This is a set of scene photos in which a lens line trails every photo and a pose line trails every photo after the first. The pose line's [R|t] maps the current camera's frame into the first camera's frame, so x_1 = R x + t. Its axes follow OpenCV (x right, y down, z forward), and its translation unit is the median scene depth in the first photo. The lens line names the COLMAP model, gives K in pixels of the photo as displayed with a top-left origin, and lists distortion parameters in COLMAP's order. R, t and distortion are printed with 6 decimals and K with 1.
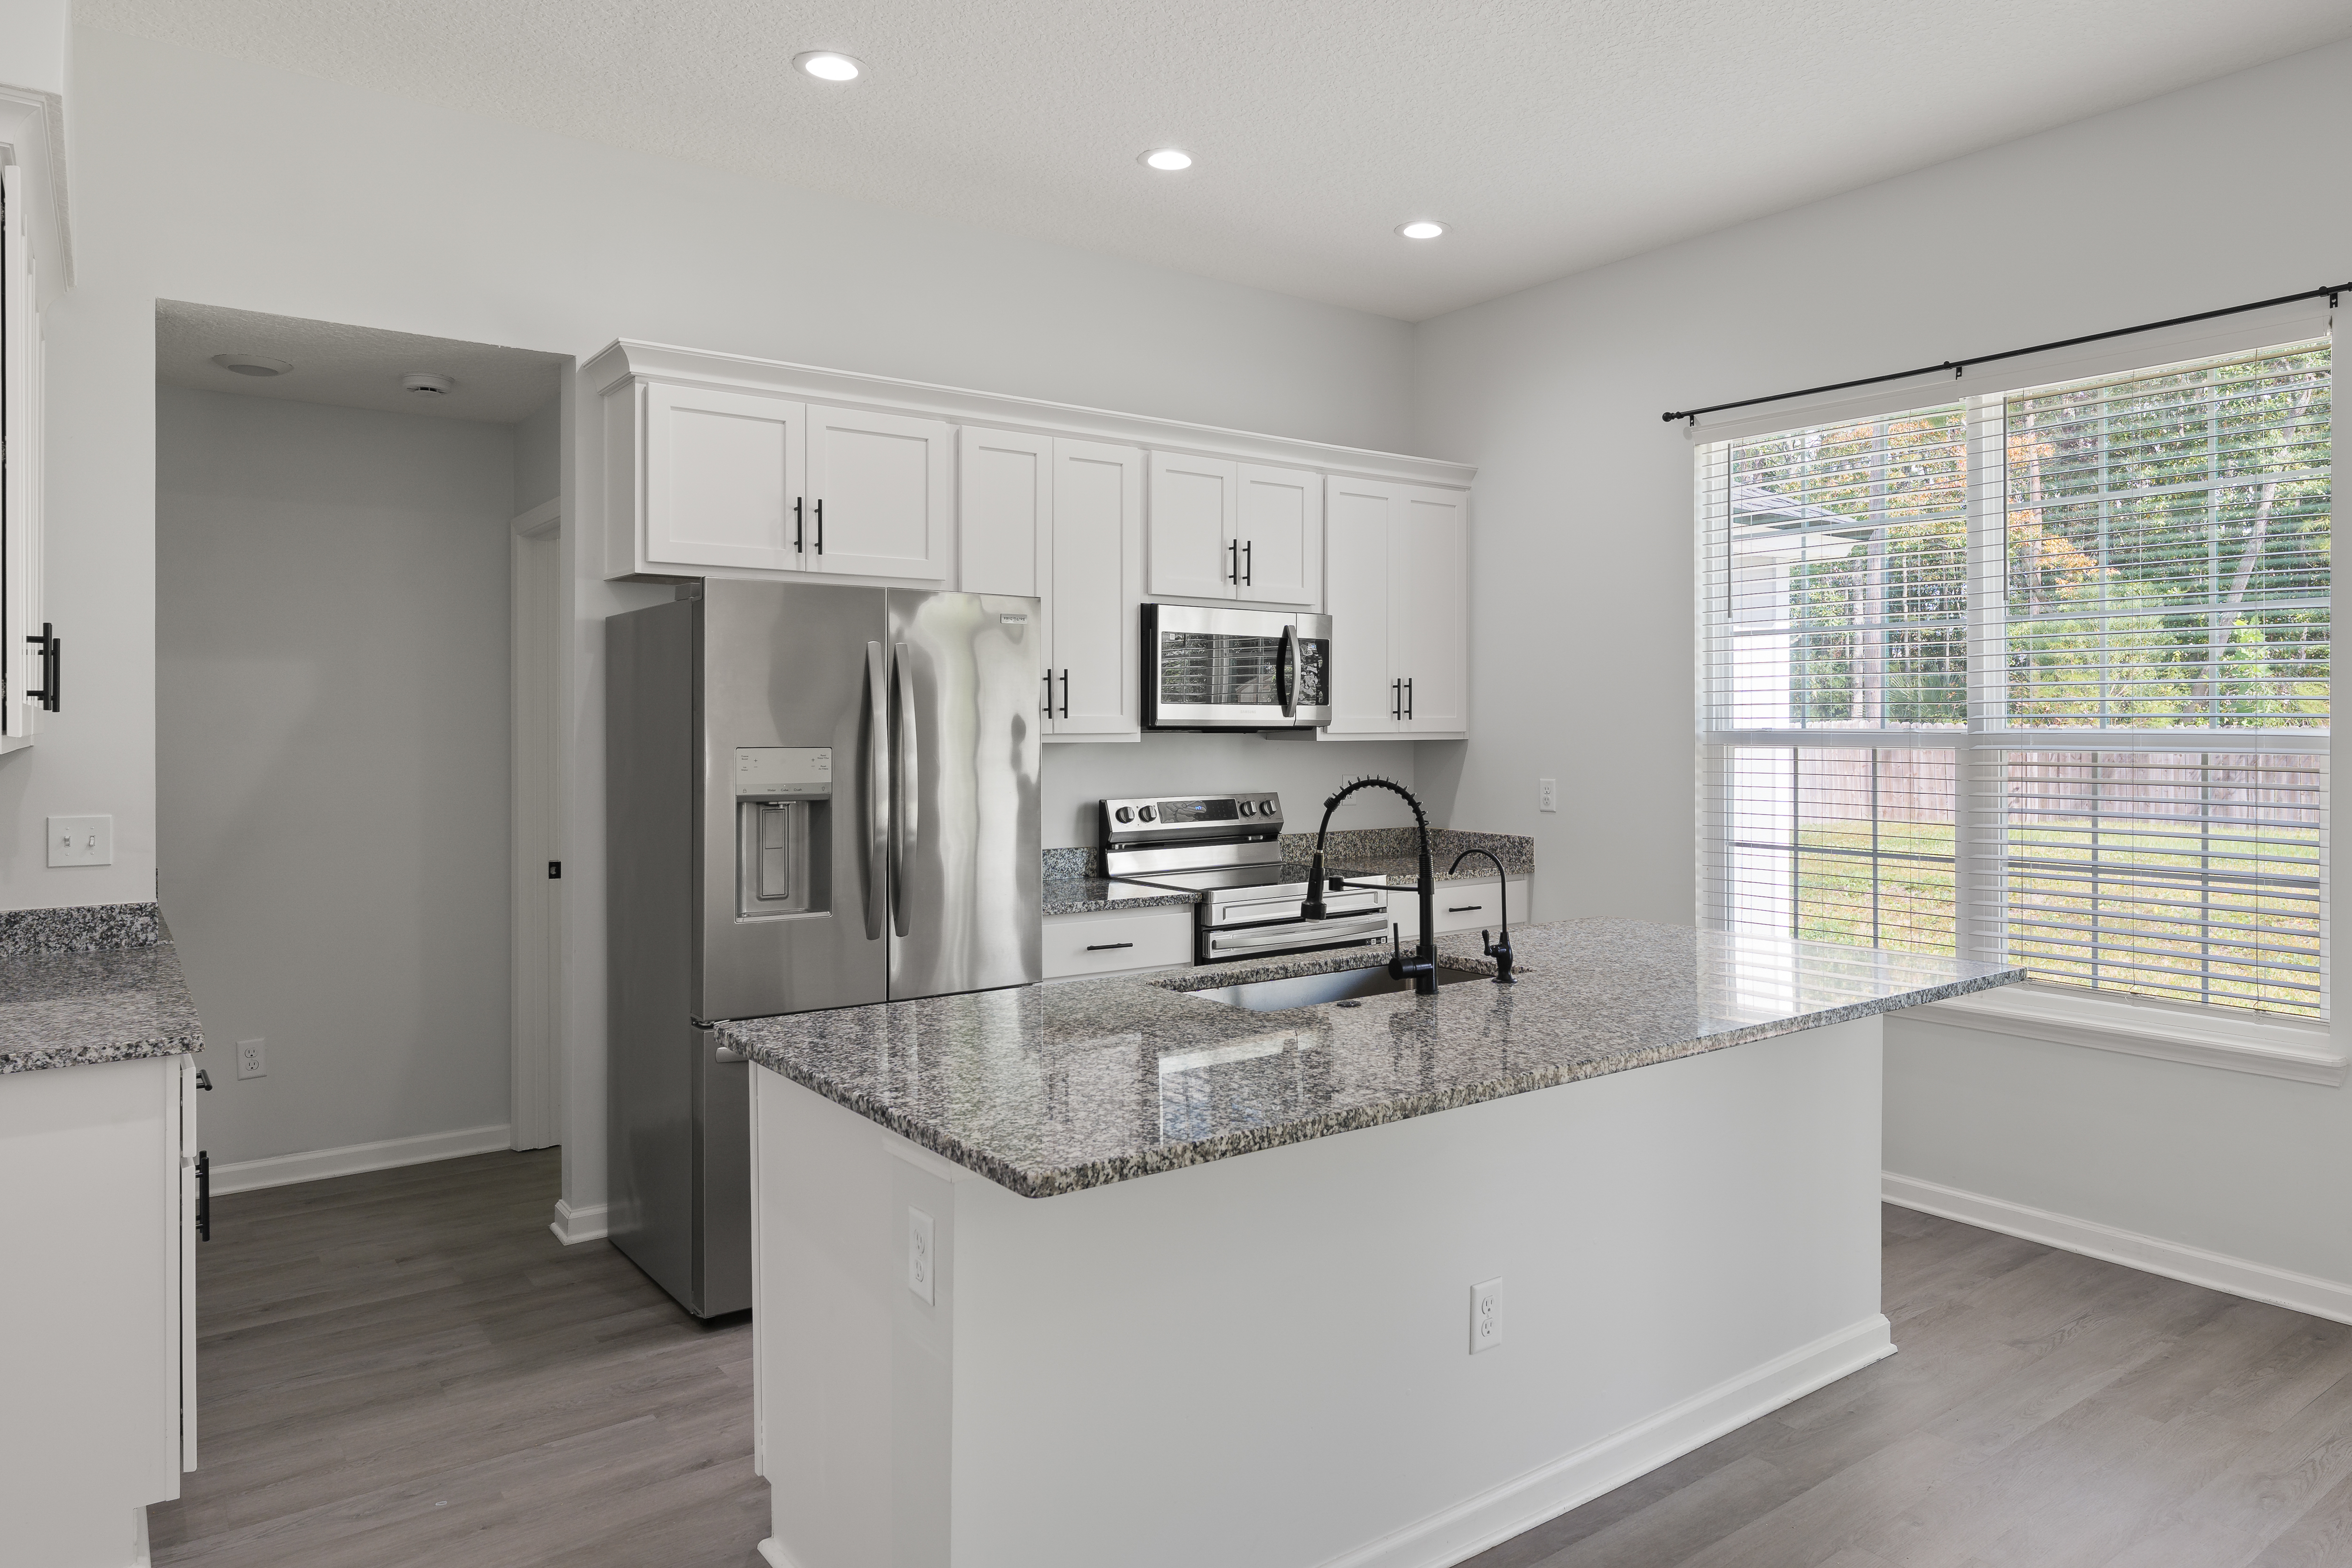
lens RADIAL K [[1502.3, 0, 1242.3], [0, 1502.3, 726.9], [0, 0, 1]] dist [-0.002459, -0.000500]
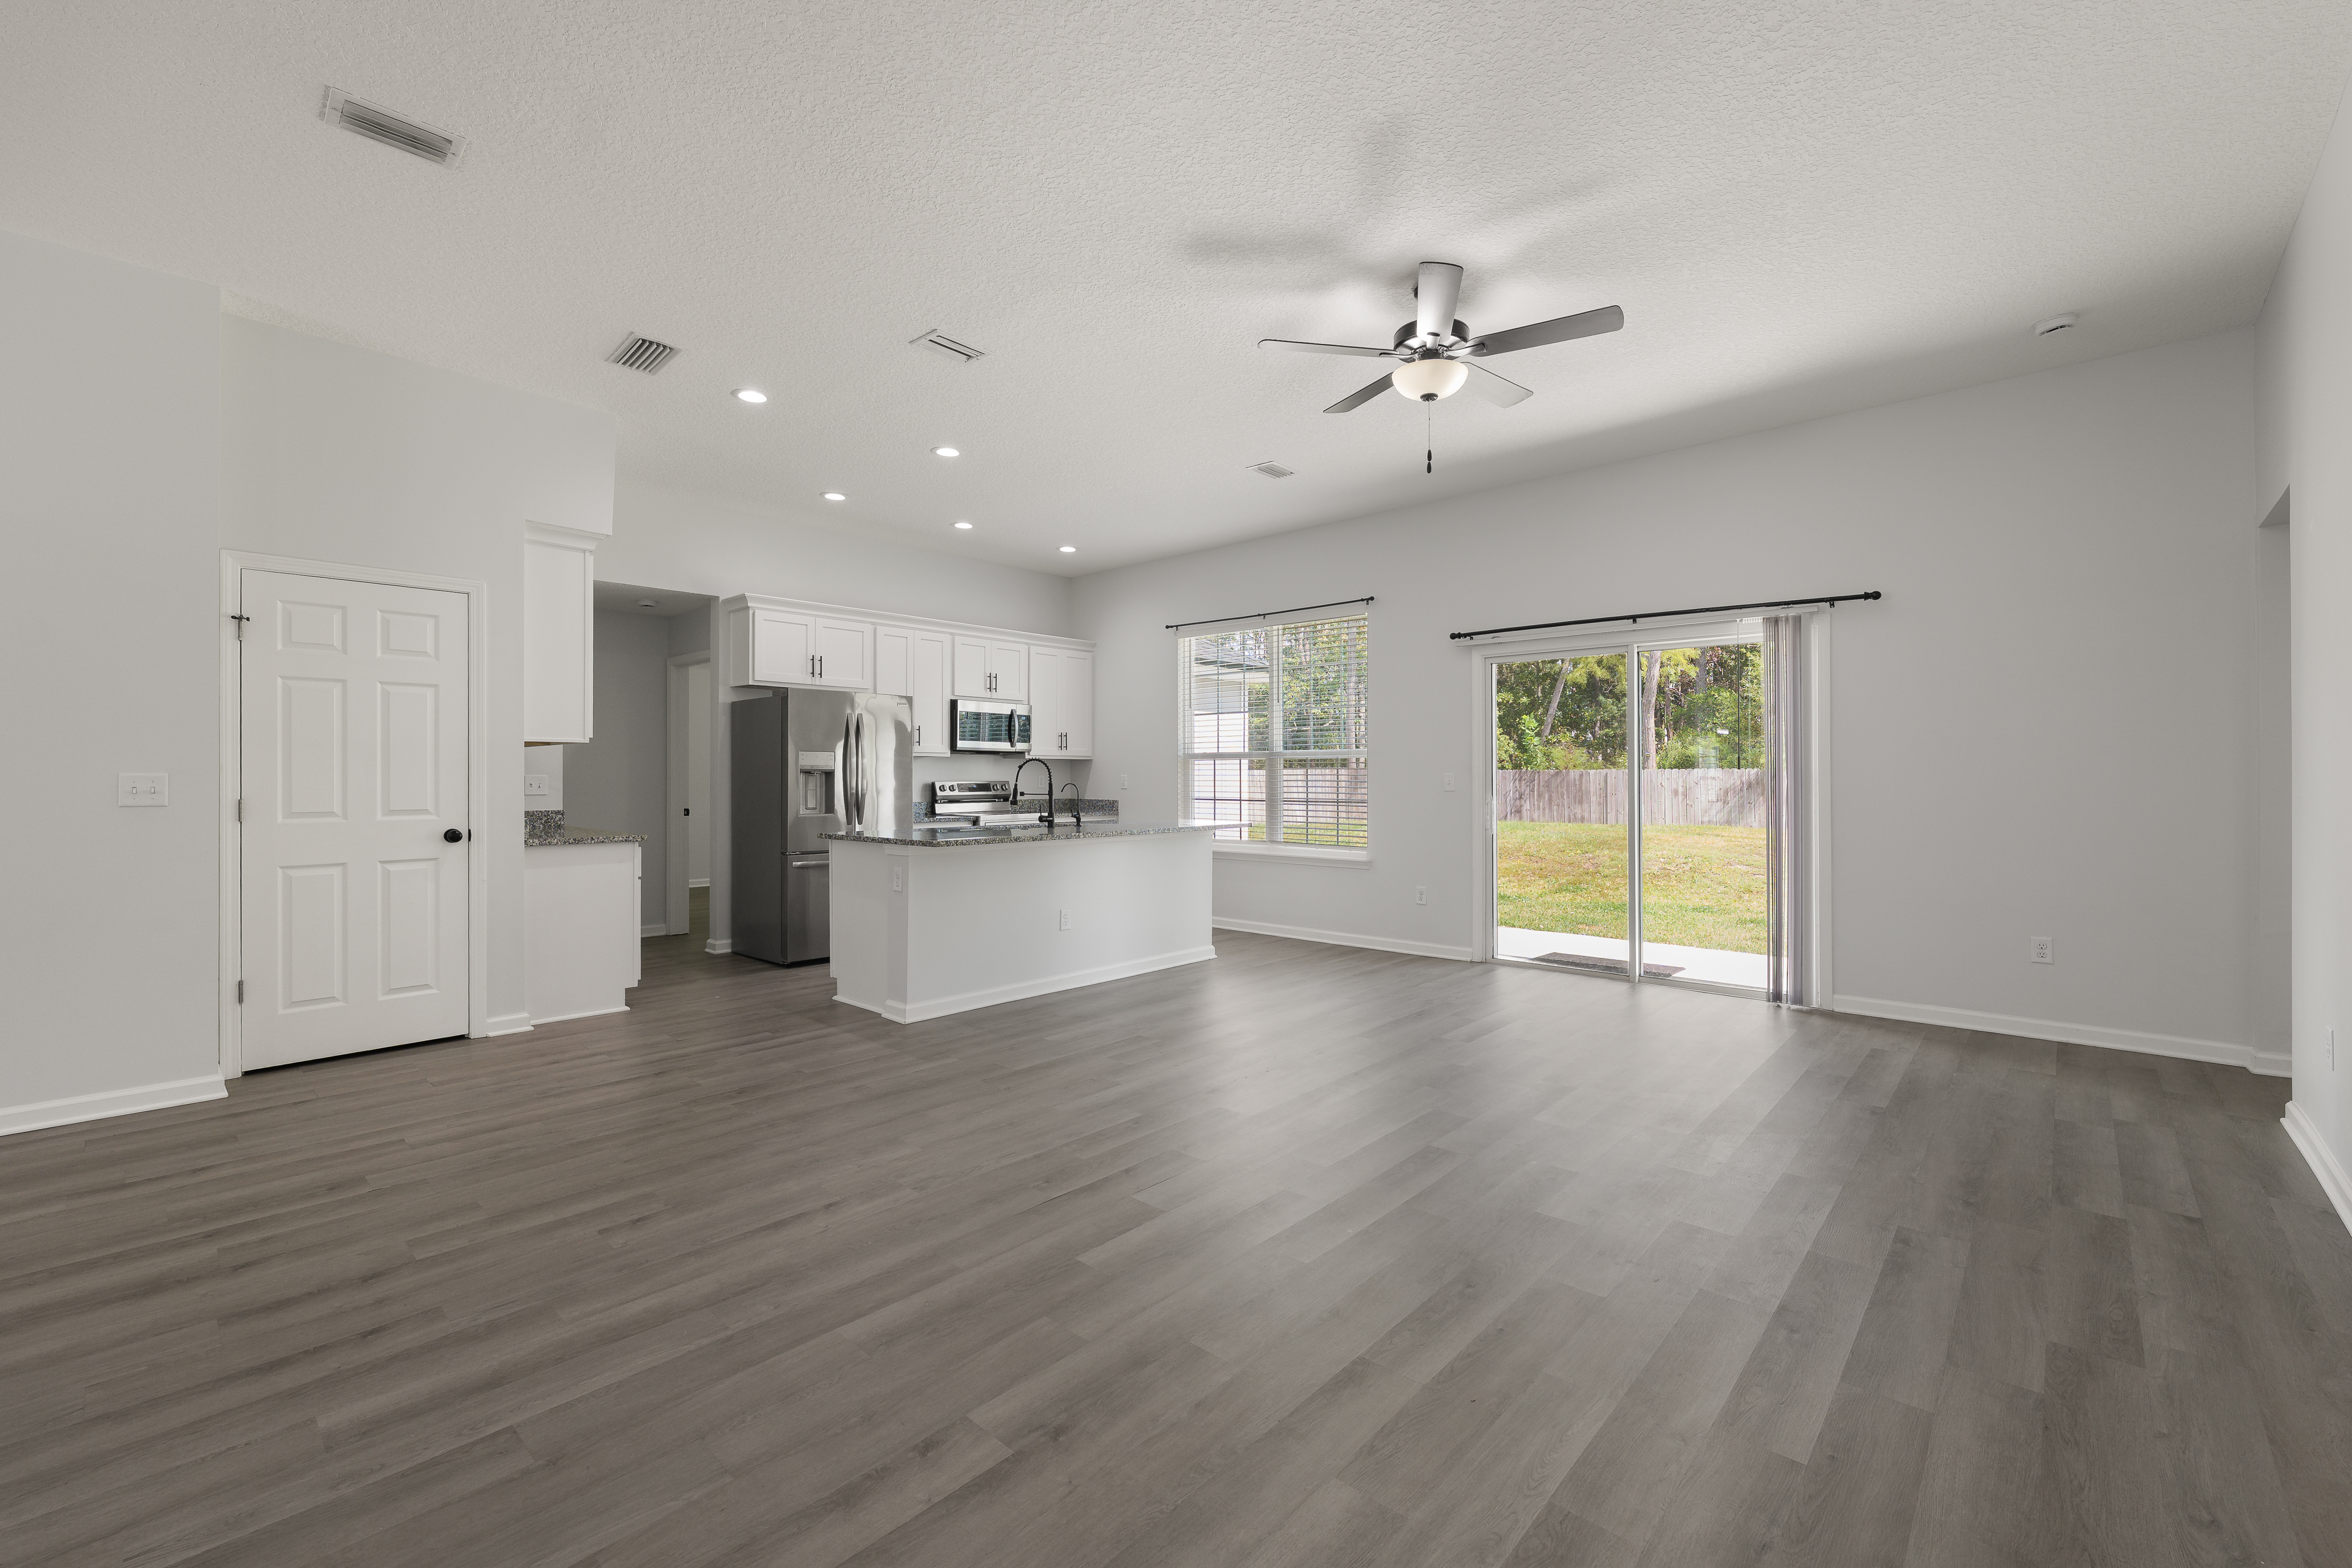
lens RADIAL K [[968.9, 0, 1167.3], [0, 968.9, 775.7], [0, 0, 1]] dist [0.000925, 0.000205]
pose [[0.985711, 0.000981, 0.168445, 0.013965], [-0.000505, 0.999996, -0.002869, 0.045454], [-0.168447, 0.002743, 0.985707, -0.594614]]
